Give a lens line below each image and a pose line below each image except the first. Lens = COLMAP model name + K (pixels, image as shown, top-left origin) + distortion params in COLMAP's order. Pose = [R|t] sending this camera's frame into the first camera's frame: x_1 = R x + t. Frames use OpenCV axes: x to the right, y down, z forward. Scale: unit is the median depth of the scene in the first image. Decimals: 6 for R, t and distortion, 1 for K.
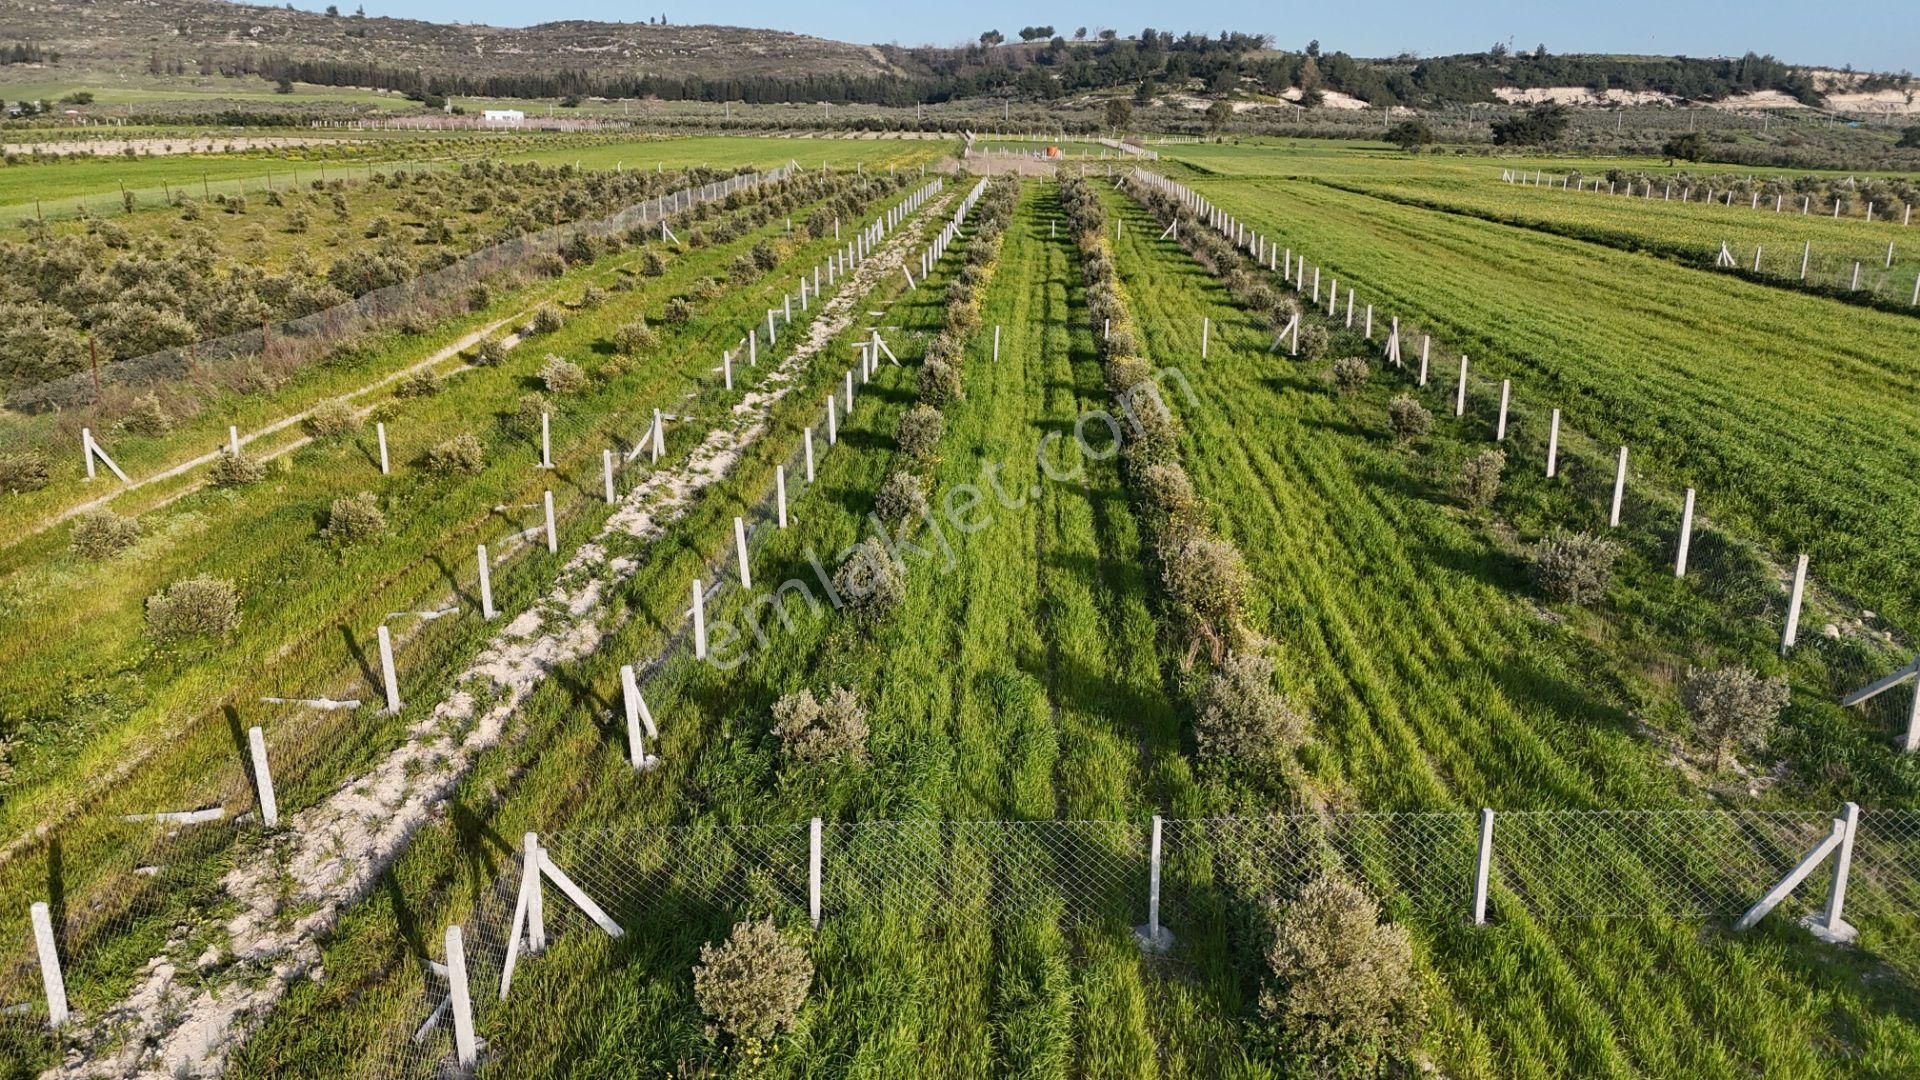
lens RADIAL K [[1415.4, 0, 966.6], [0, 1415.4, 536.2], [0, 0, 1]] dist [0.069884, -0.067403]
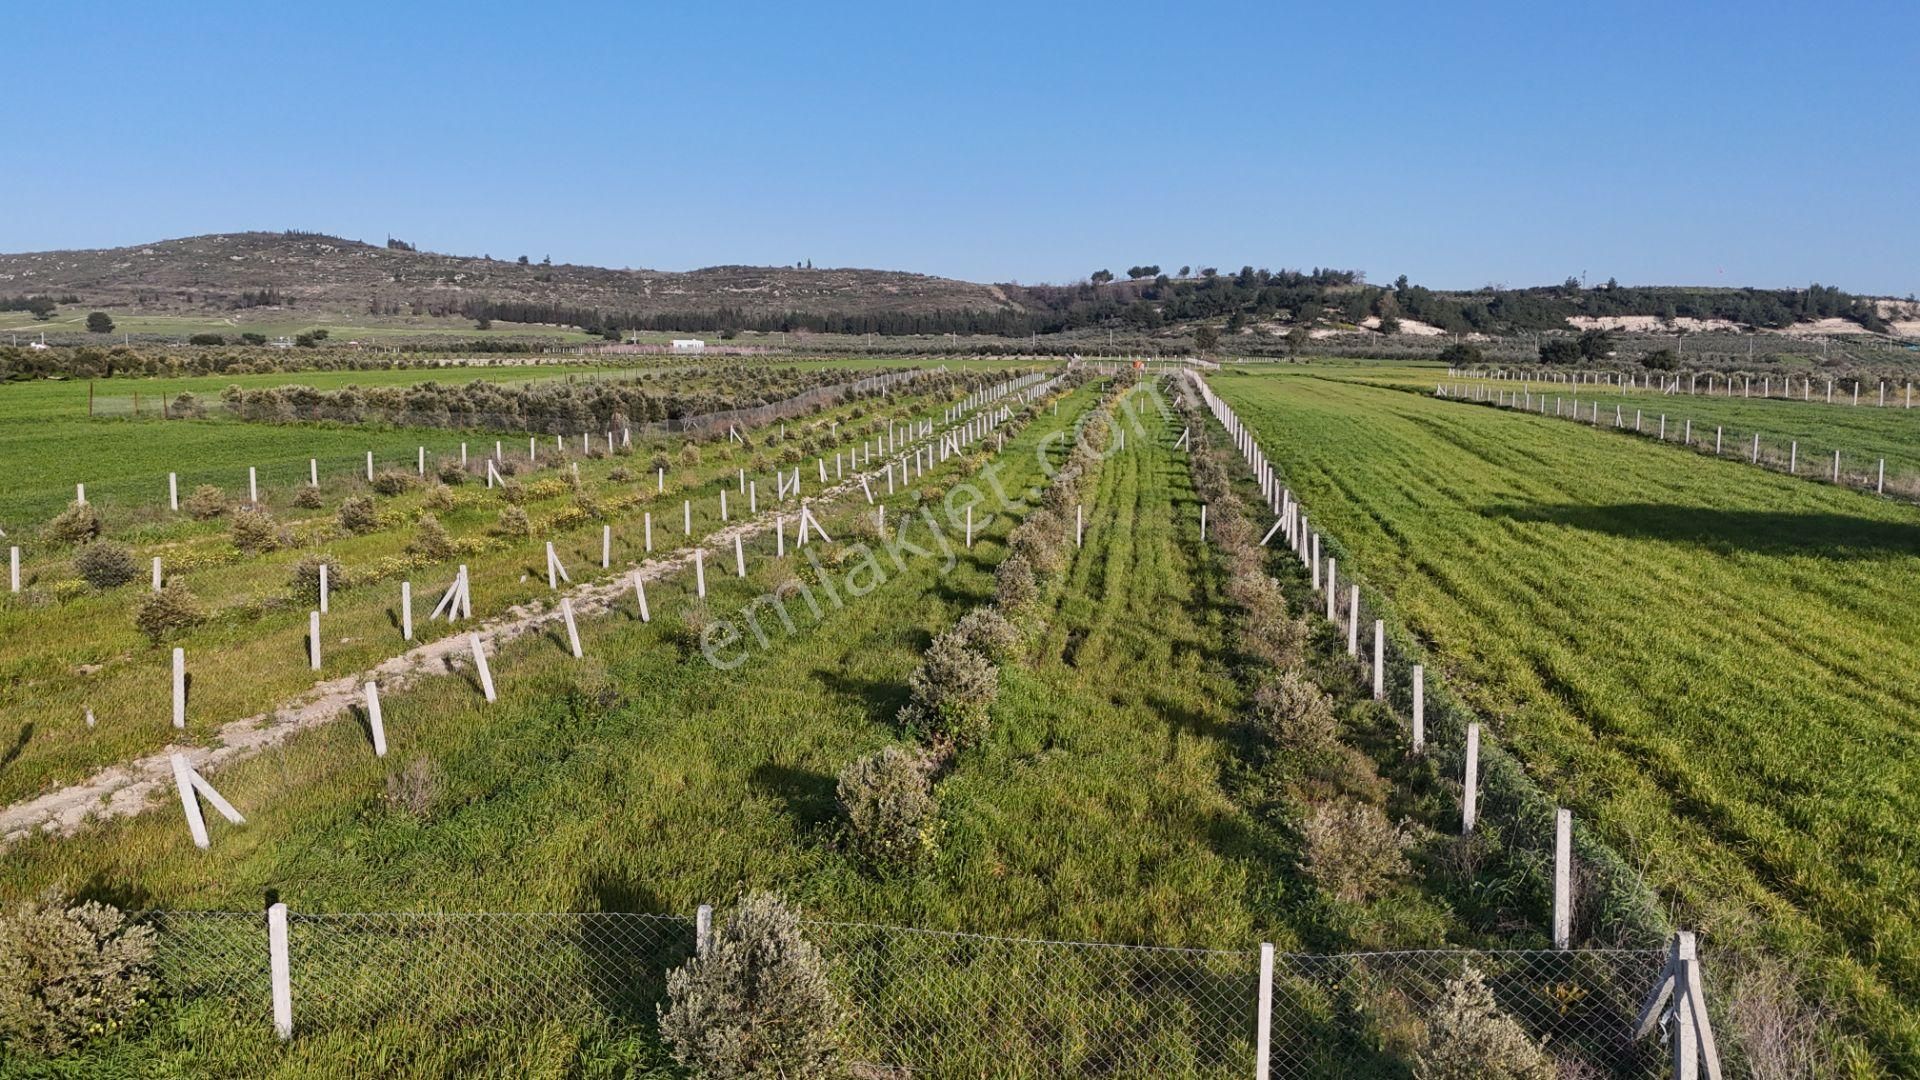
lens RADIAL K [[1415.4, 0, 968.3], [0, 1415.4, 558.2], [0, 0, 1]] dist [0.069884, -0.067403]
pose [[0.996834, 0.007167, -0.079191, 0.003732], [-0.018125, 0.990192, -0.138536, 0.026088], [0.077422, 0.139533, 0.987186, -0.078328]]
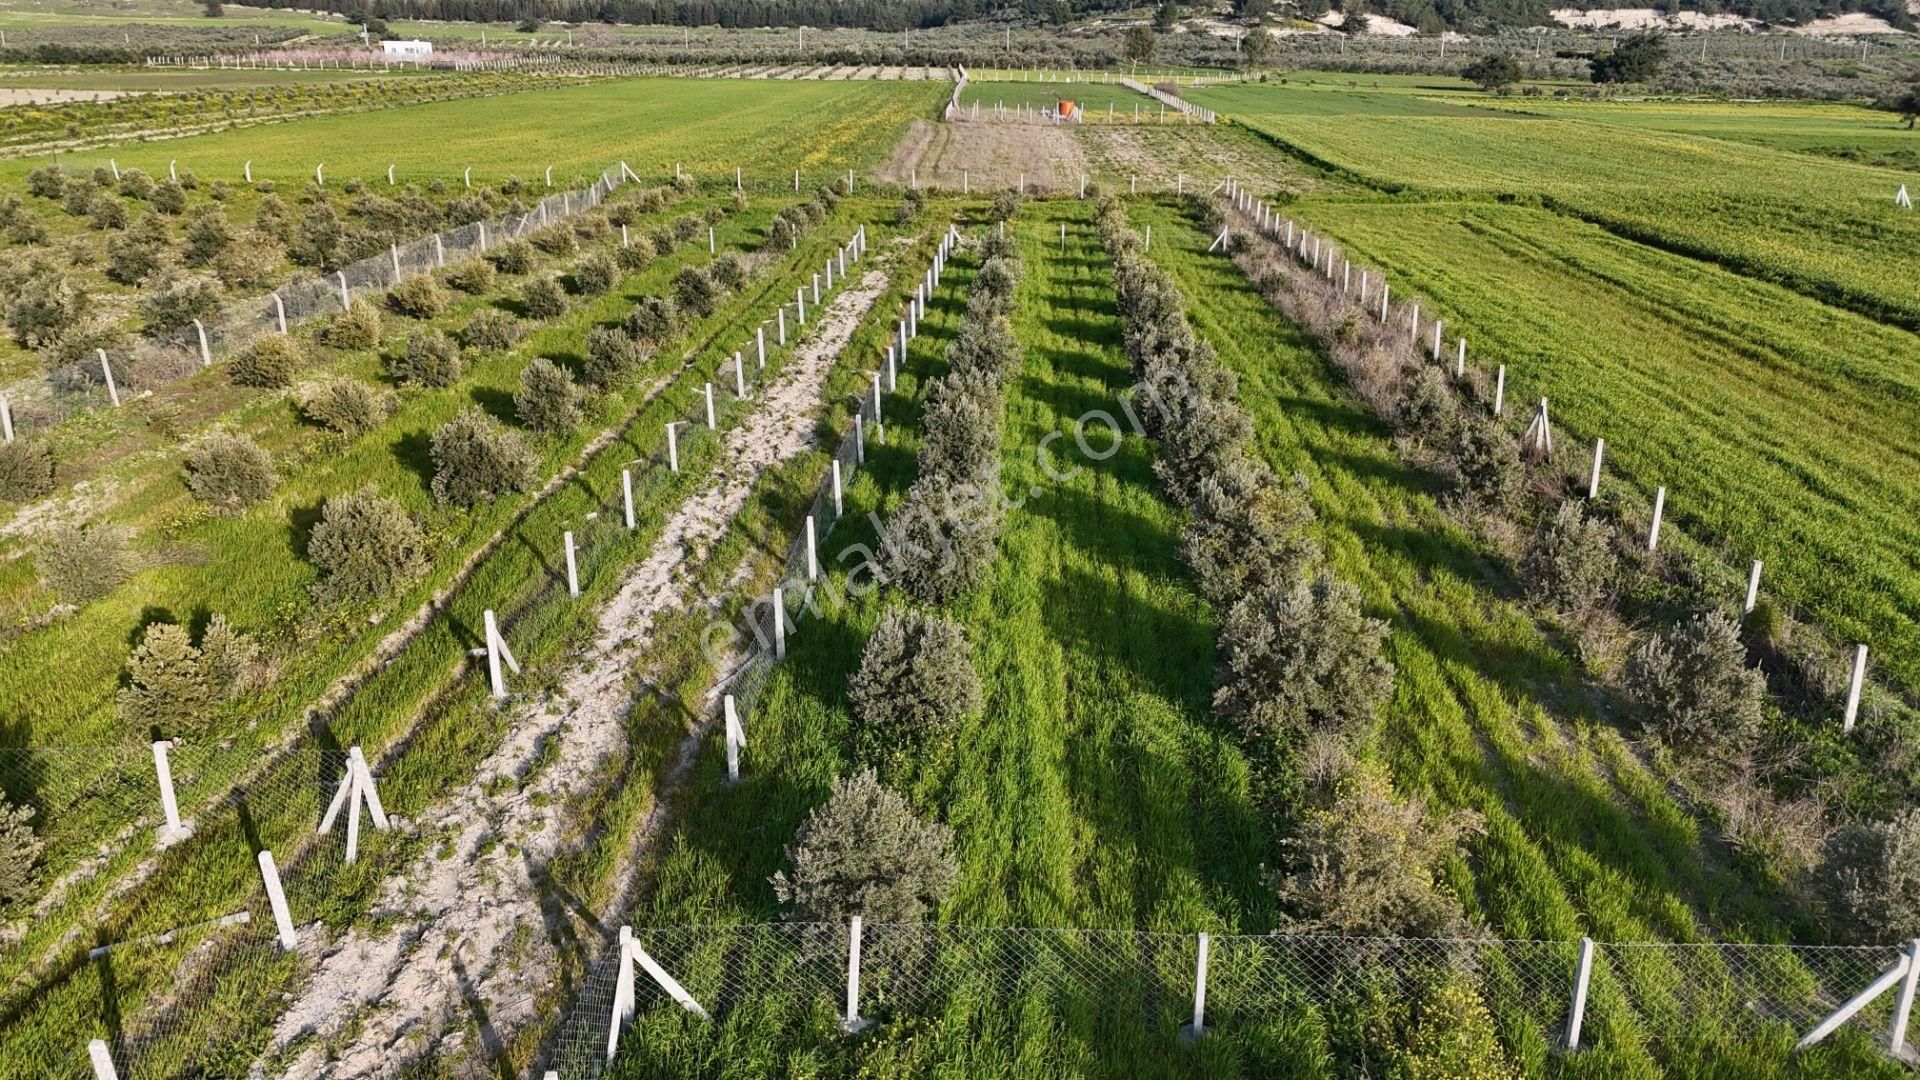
lens RADIAL K [[1415.4, 0, 963.7], [0, 1415.4, 536.5], [0, 0, 1]] dist [0.069884, -0.067403]
pose [[0.999993, 0.000694, -0.003605, 0.003314], [-0.000513, 0.998743, 0.050129, -0.028912], [0.003635, -0.050126, 0.998736, 0.085069]]
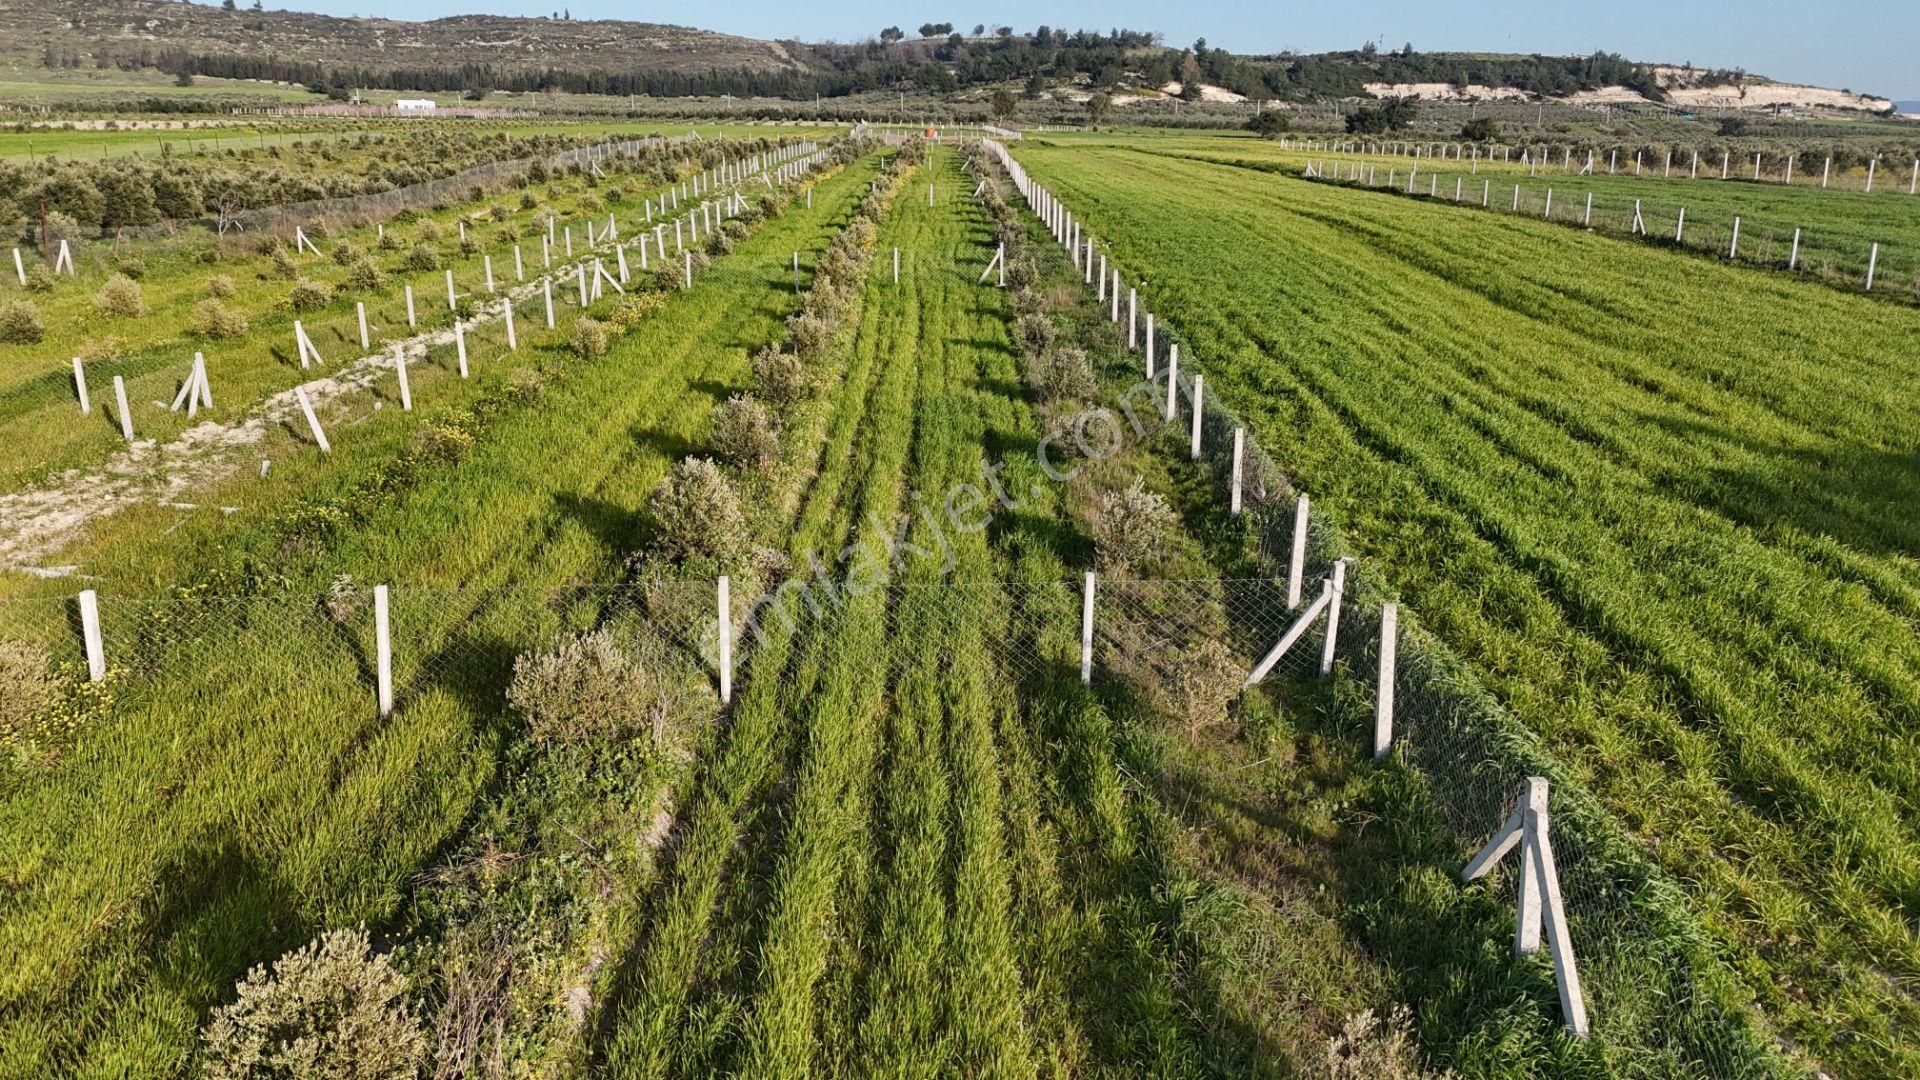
lens RADIAL K [[1415.4, 0, 969.5], [0, 1415.4, 542.1], [0, 0, 1]] dist [0.069884, -0.067403]
pose [[0.997987, -0.018365, 0.060697, 0.005848], [0.018054, 0.999821, 0.005673, 0.015384], [-0.060790, -0.004565, 0.998140, -0.040815]]
